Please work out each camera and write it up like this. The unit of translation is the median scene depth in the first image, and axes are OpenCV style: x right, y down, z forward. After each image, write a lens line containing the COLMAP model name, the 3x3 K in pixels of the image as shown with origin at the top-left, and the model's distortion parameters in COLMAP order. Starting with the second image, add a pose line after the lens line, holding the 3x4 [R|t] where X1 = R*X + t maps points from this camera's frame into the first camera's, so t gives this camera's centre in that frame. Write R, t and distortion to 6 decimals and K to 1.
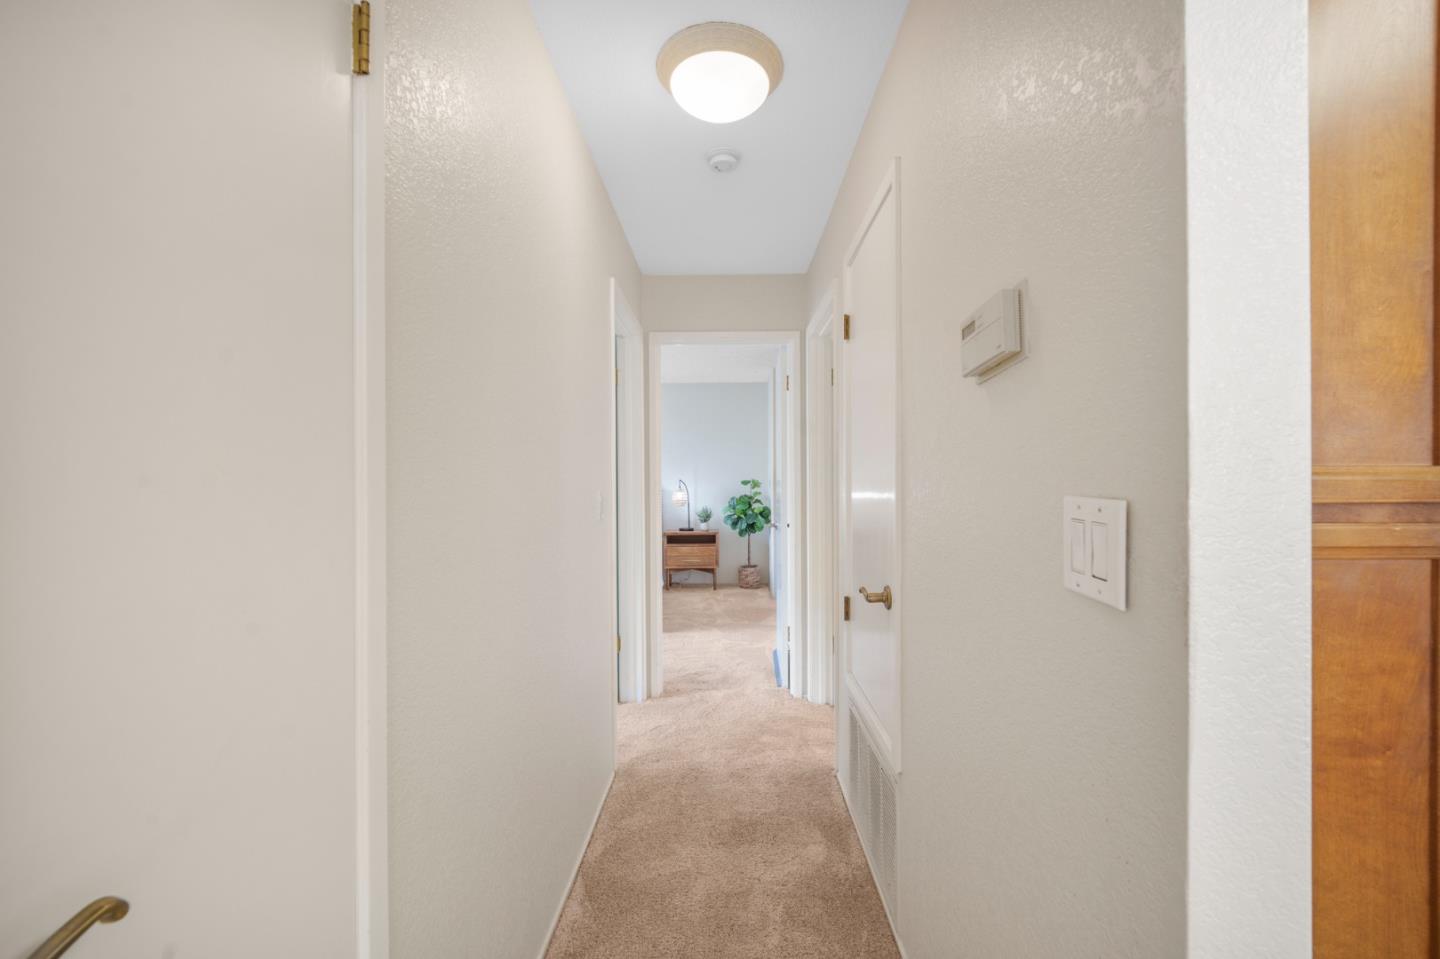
lens RADIAL K [[597.5, 0, 721.5], [0, 597.5, 479.8], [0, 0, 1]] dist [-0.004481, 0.000305]
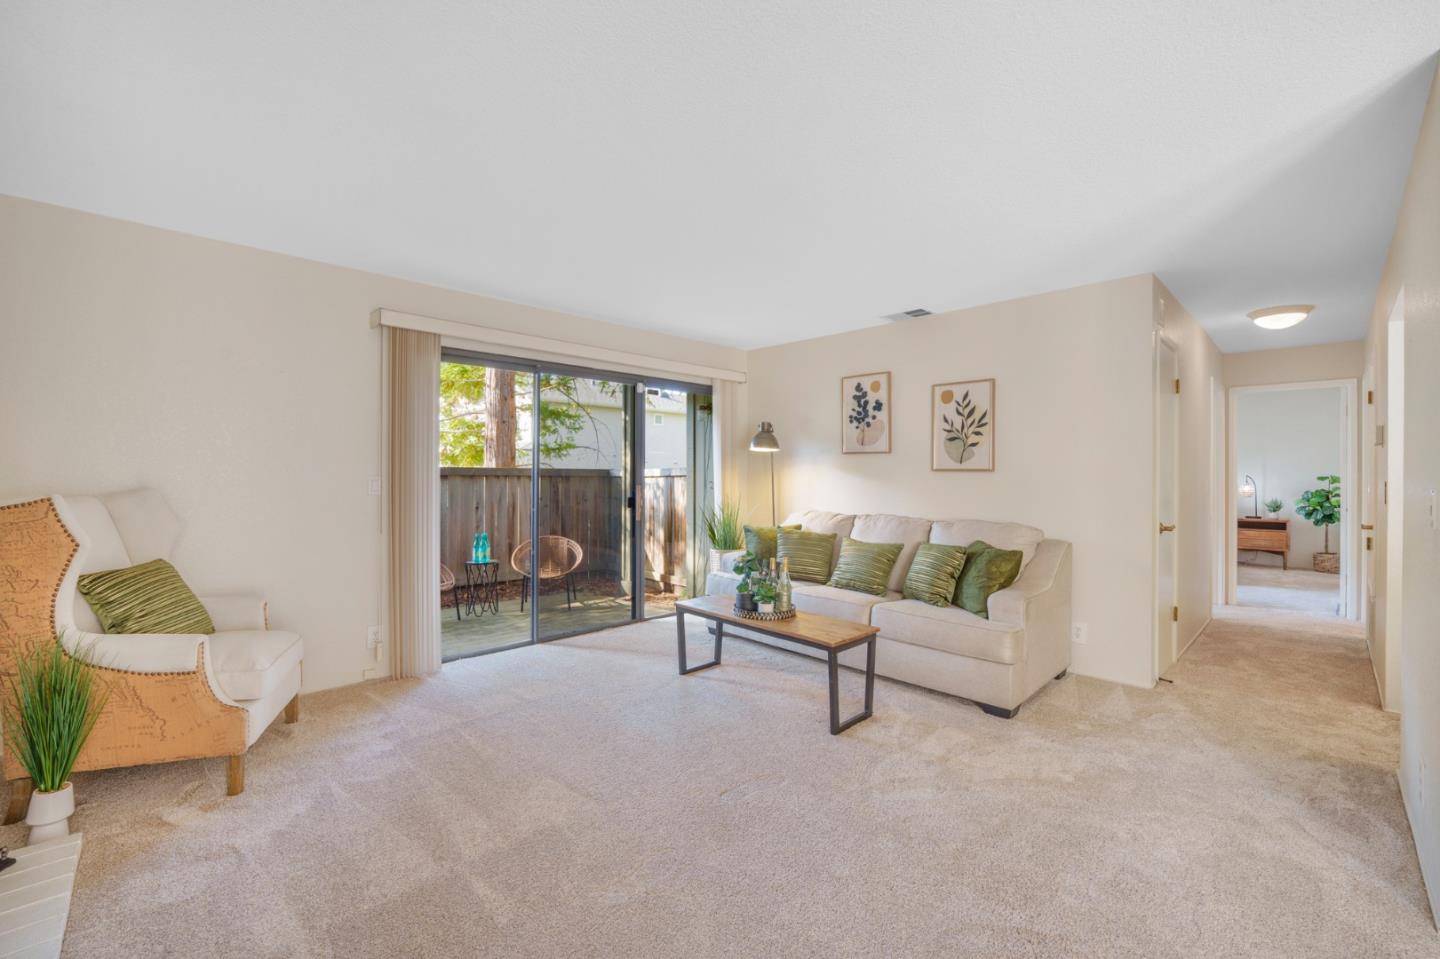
lens RADIAL K [[597.5, 0, 729.5], [0, 597.5, 475.5], [0, 0, 1]] dist [-0.004481, 0.000305]
pose [[0.716464, 0.008580, -0.697571, 0.021454], [-0.006302, 0.999963, 0.005827, -0.000531], [0.697596, 0.000222, 0.716492, -0.593992]]
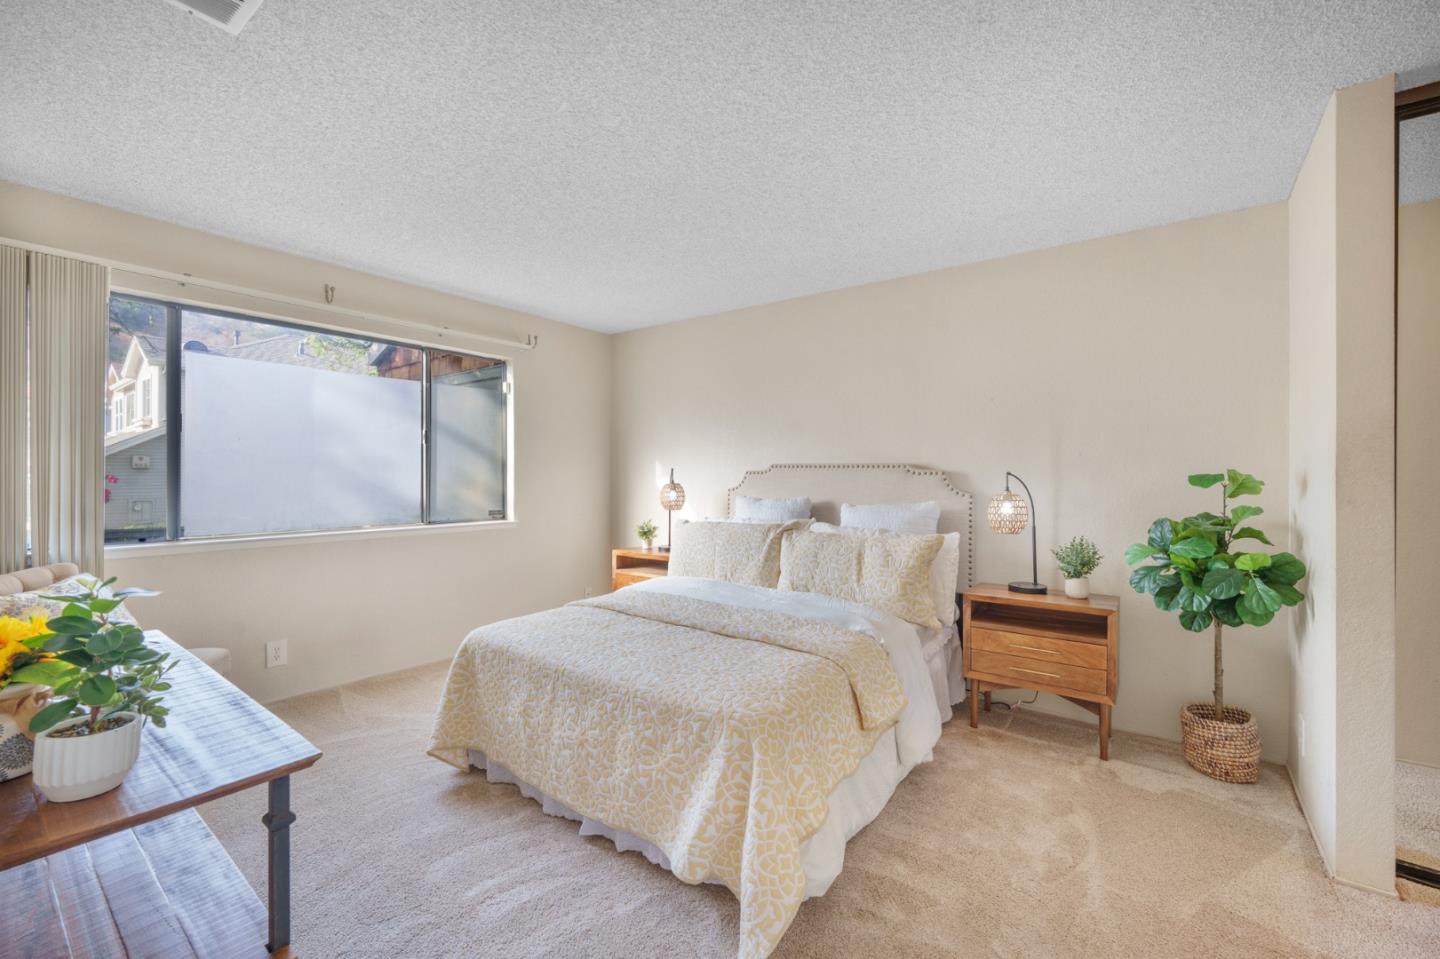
lens RADIAL K [[597.5, 0, 730.6], [0, 597.5, 464.4], [0, 0, 1]] dist [-0.004481, 0.000305]
pose [[0.801021, -0.005472, -0.598611, 0.026496], [-0.000855, 0.999947, -0.010284, -0.000715], [0.598636, 0.008750, 0.800974, 0.547795]]
